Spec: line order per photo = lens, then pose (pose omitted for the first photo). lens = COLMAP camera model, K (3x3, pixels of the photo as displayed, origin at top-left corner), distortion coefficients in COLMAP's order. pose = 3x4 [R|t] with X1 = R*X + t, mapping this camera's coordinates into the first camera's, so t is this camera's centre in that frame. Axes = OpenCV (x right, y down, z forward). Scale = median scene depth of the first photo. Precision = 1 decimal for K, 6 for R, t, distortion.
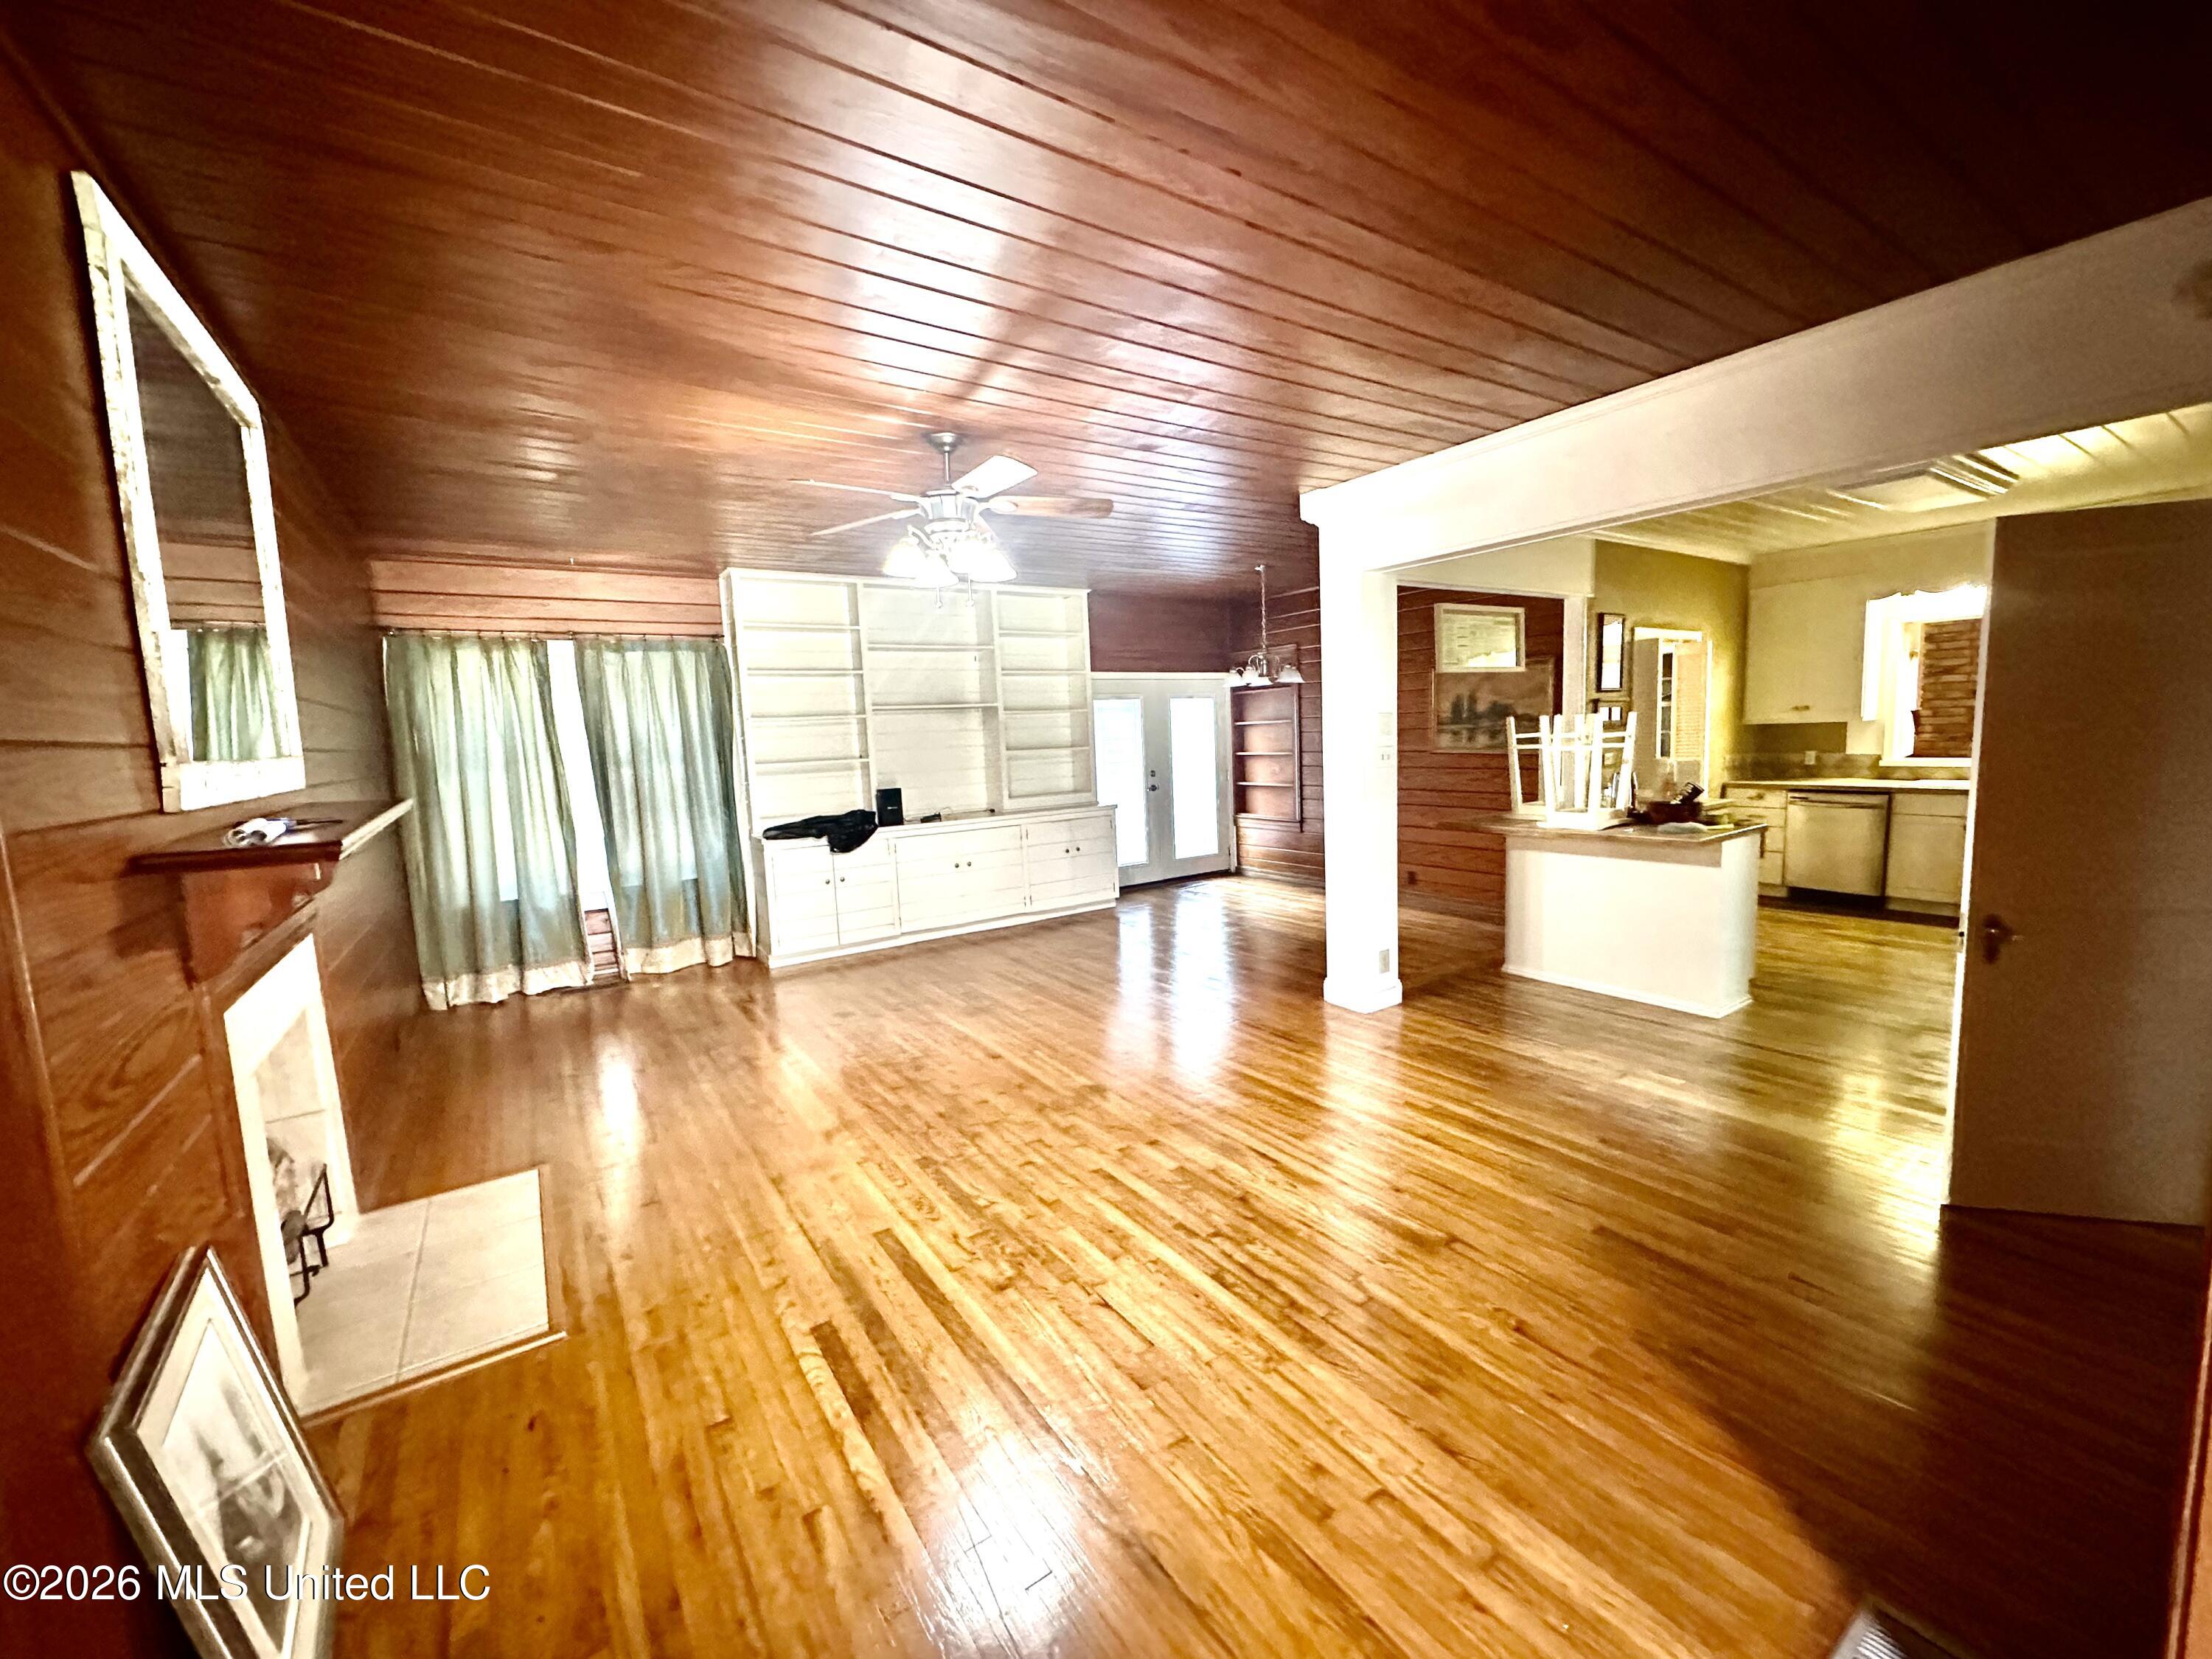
lens RADIAL K [[878.1, 0, 1109.8], [0, 878.1, 826.5], [0, 0, 1]] dist [-0.003490, 0.000424]
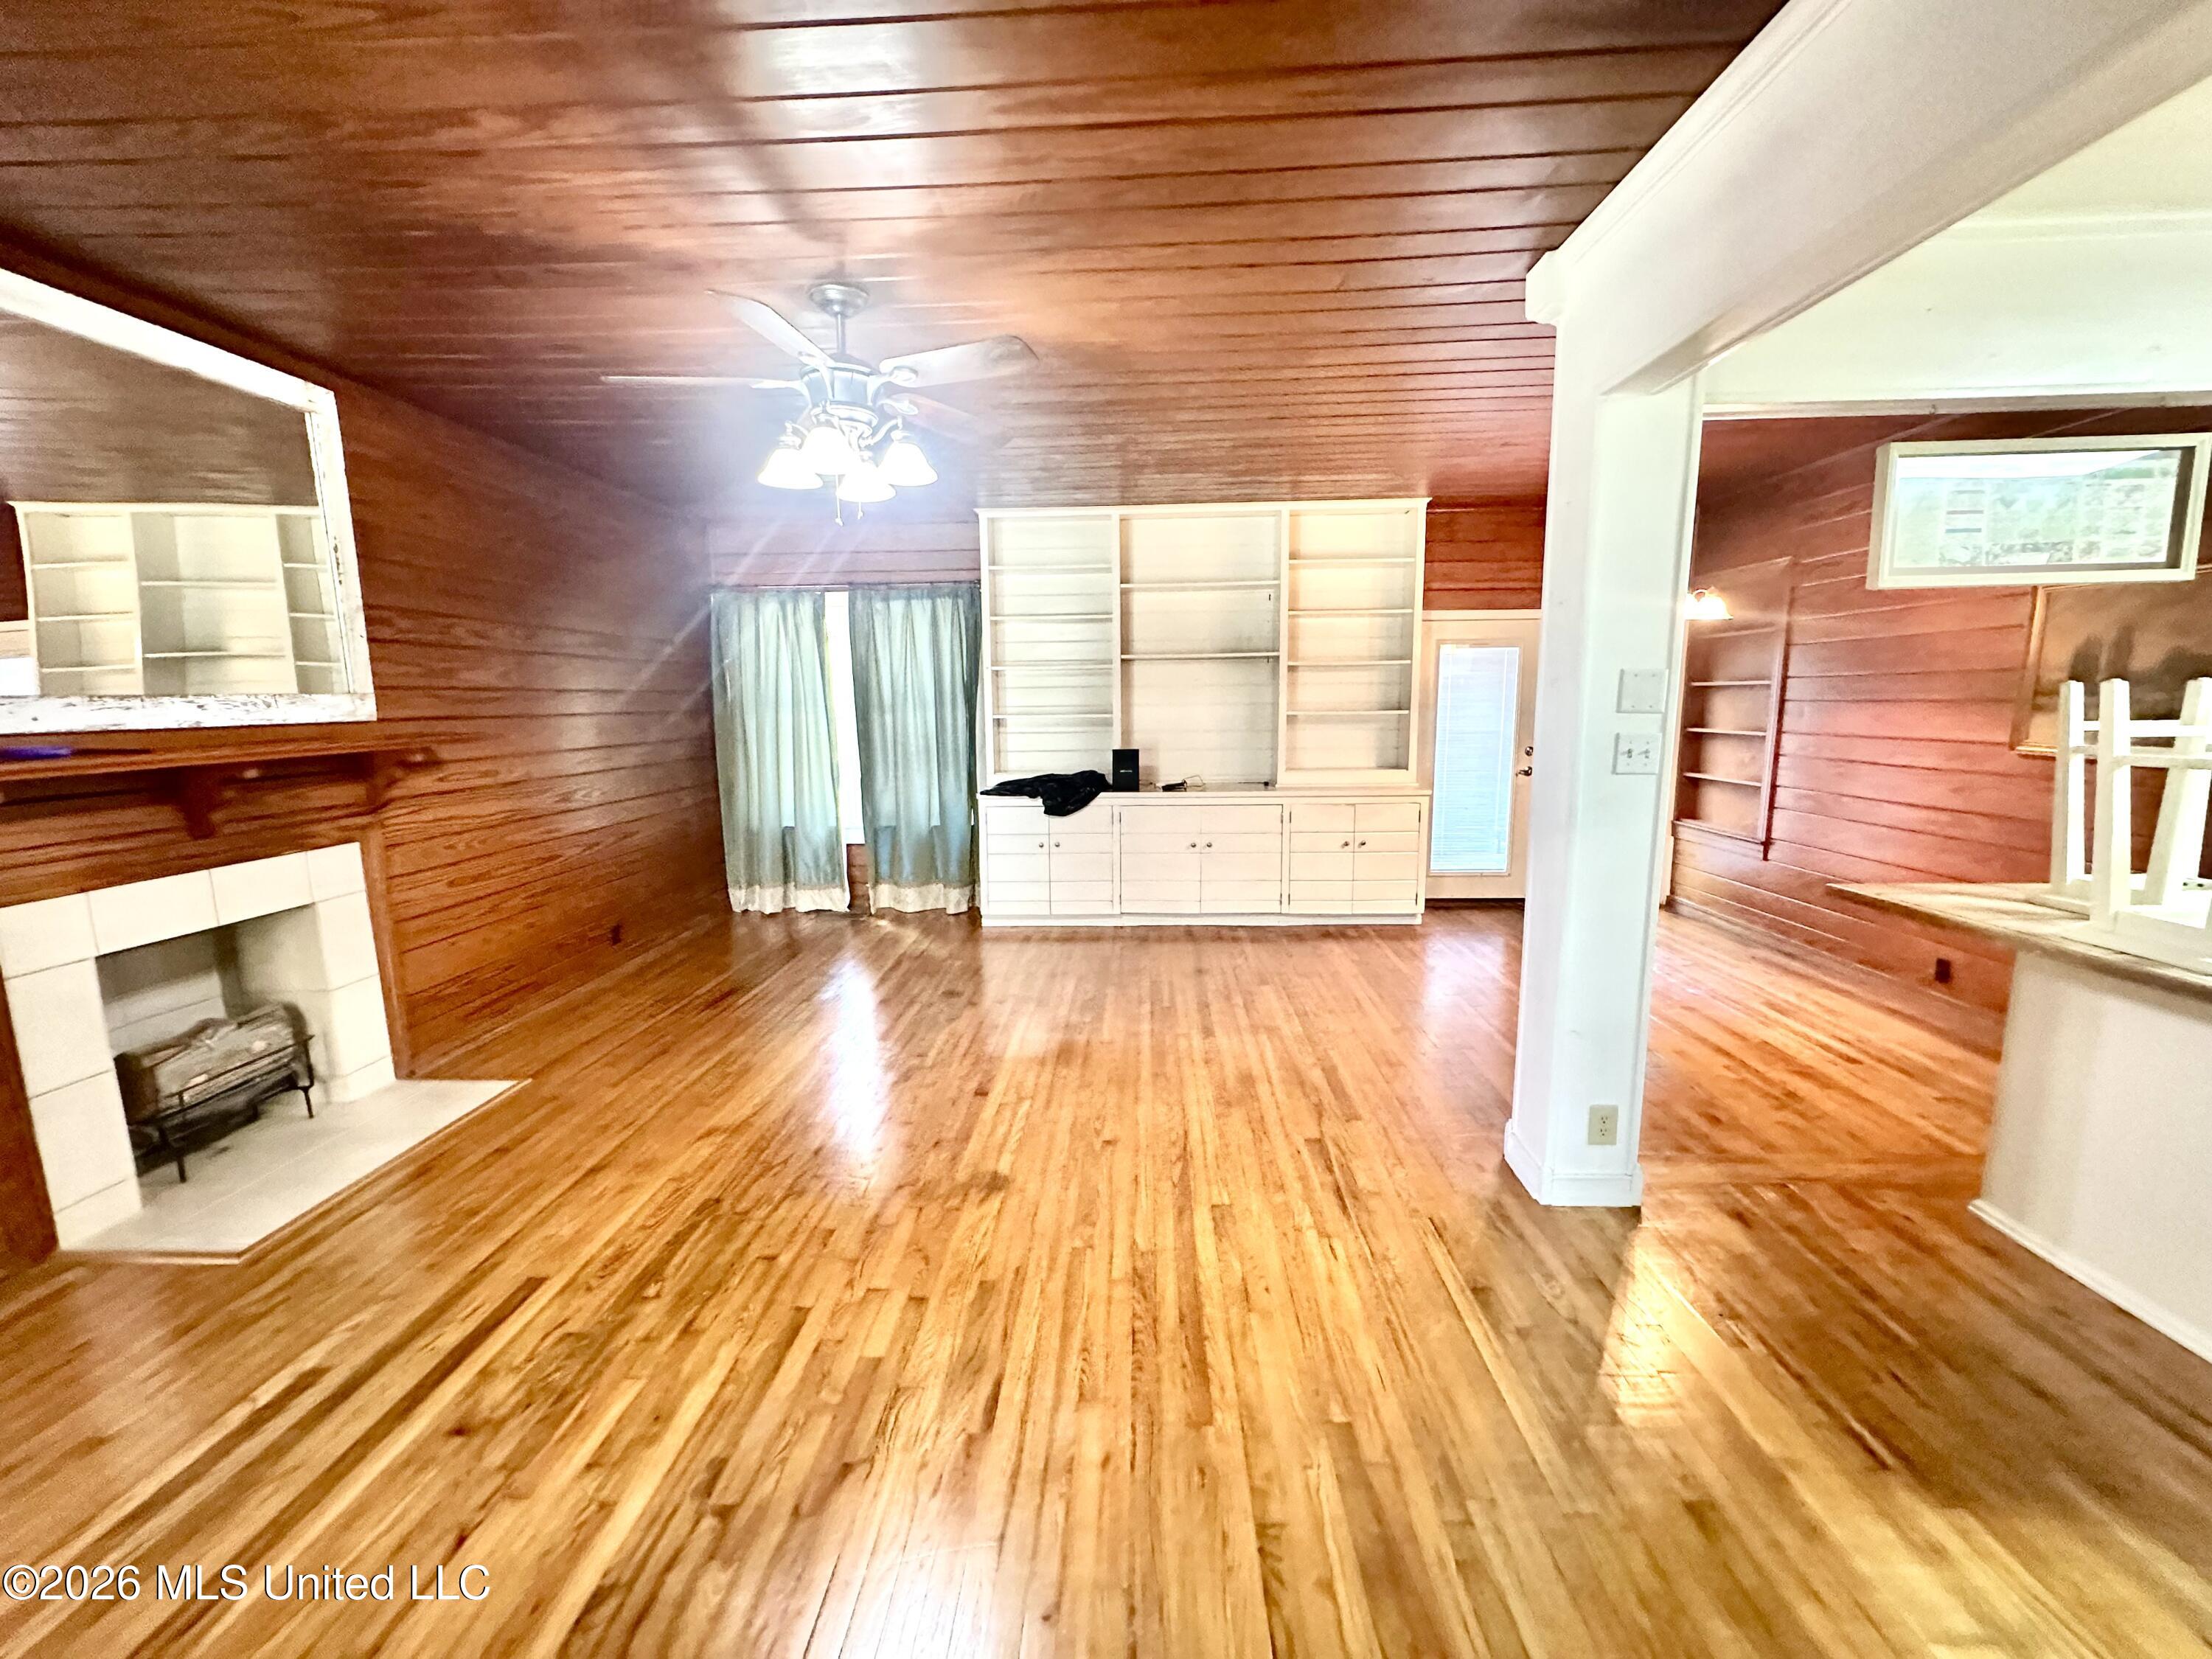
lens RADIAL K [[878.1, 0, 1105.0], [0, 878.1, 836.0], [0, 0, 1]] dist [-0.003490, 0.000424]
pose [[0.803452, 0.123091, -0.582506, 0.297701], [-0.085322, 0.992101, 0.091958, -0.041772], [0.589224, -0.024183, 0.807608, 0.311743]]
